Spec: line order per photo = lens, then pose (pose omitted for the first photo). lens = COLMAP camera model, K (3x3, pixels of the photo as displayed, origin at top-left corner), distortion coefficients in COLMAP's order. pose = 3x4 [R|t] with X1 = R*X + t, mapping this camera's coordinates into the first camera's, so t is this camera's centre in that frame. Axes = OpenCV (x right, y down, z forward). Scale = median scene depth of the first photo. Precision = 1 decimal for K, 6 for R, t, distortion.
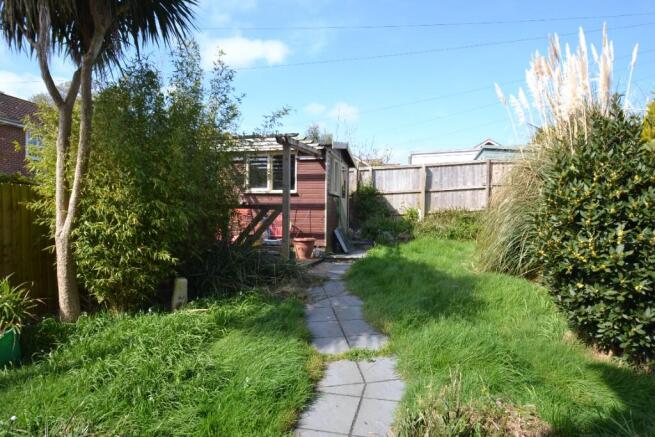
lens RADIAL K [[410.4, 0, 327.5], [0, 410.4, 218.5], [0, 0, 1]] dist [0.004040, 0.000488]
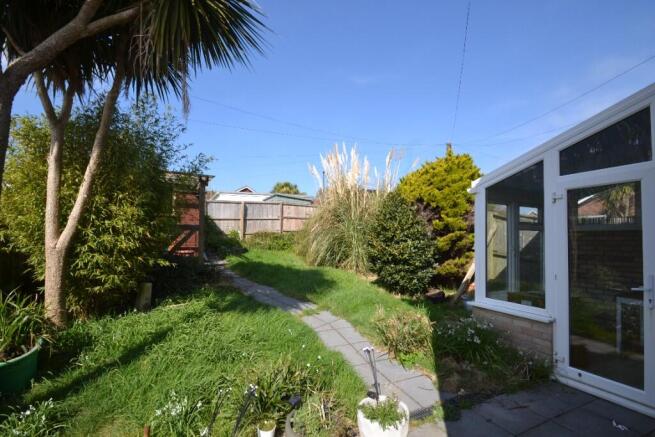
lens RADIAL K [[297.4, 0, 310.4], [0, 297.4, 233.8], [0, 0, 1]] dist [0.000067, -0.000056]
pose [[0.767843, 0.019453, 0.640342, -0.590767], [-0.009076, 0.999769, -0.019490, 0.014542], [-0.640574, 0.009153, 0.767842, 0.008903]]
